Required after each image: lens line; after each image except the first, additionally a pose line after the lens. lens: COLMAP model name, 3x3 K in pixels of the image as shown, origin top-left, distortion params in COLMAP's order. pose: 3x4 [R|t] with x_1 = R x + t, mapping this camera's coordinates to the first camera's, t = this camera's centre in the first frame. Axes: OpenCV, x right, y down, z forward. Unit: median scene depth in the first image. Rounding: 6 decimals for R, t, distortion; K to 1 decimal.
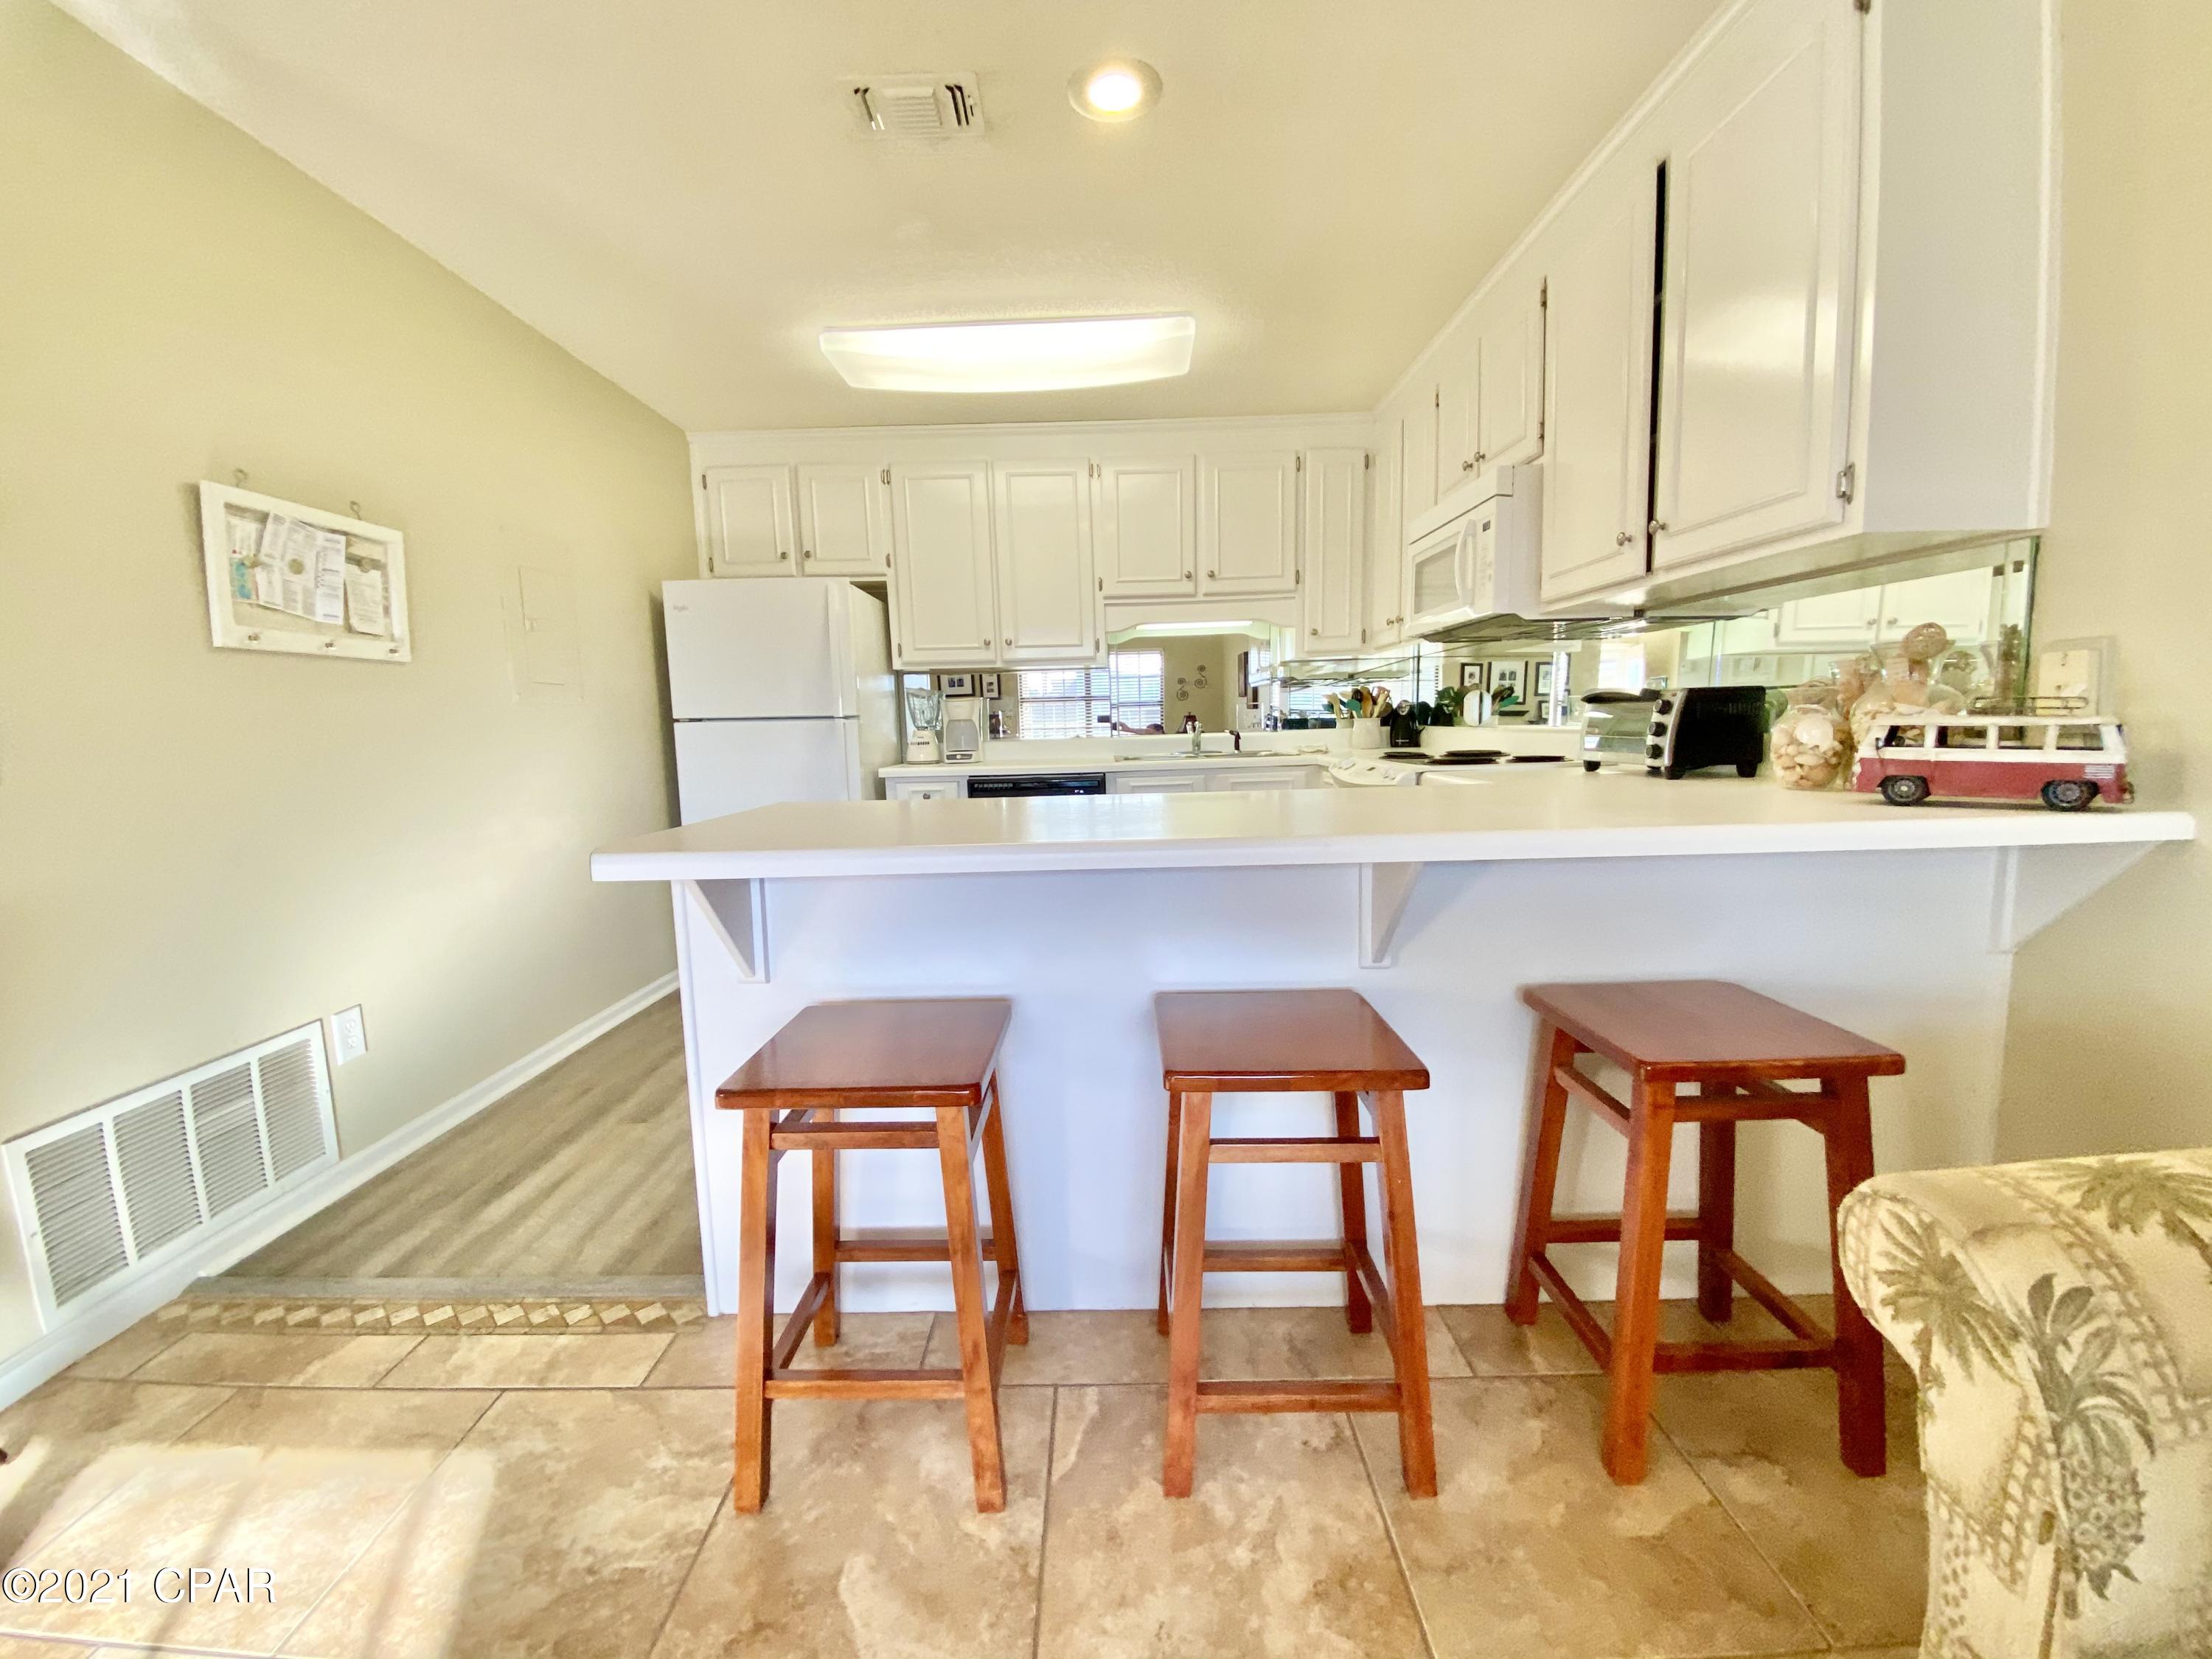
lens RADIAL K [[899.1, 0, 1099.5], [0, 899.1, 825.2], [0, 0, 1]] dist [0.021170, -0.019596]
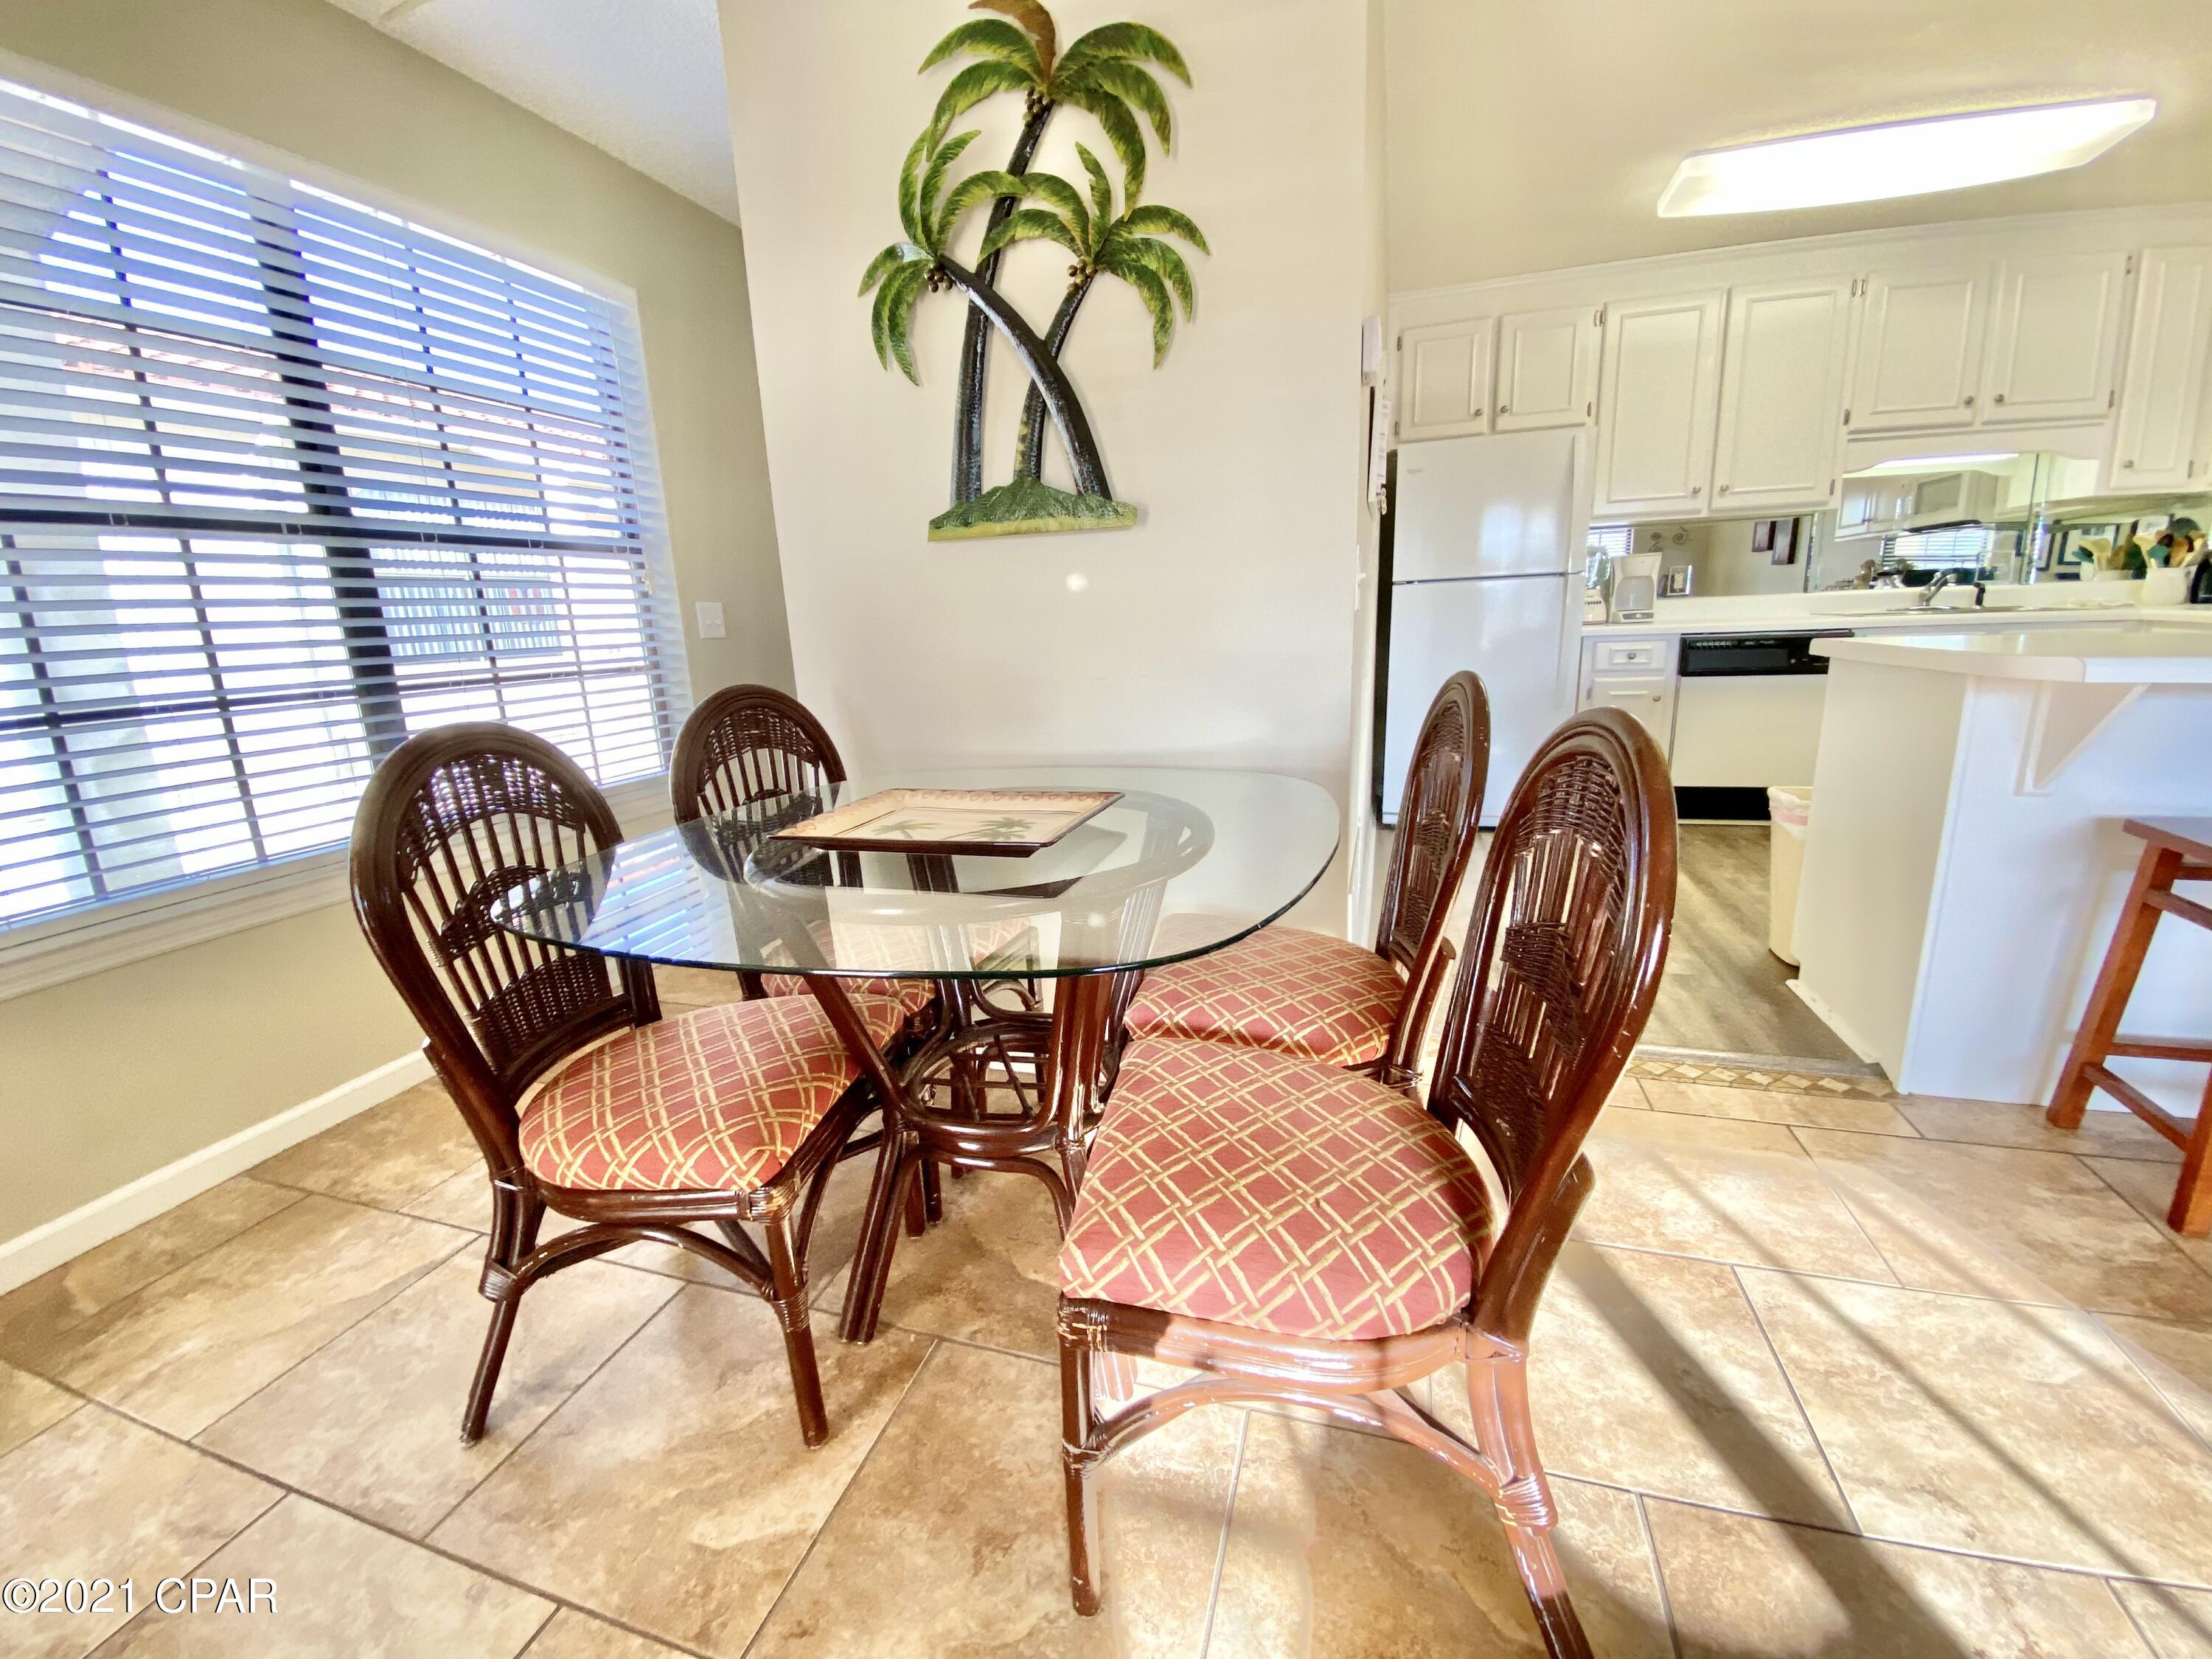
lens RADIAL K [[901.8, 0, 1096.2], [0, 901.8, 823.8], [0, 0, 1]] dist [0.017490, -0.017197]
pose [[0.955657, 0.050575, -0.290107, -0.847932], [-0.014593, 0.992065, 0.124877, 0.066590], [0.294121, -0.115107, 0.948812, -0.251710]]
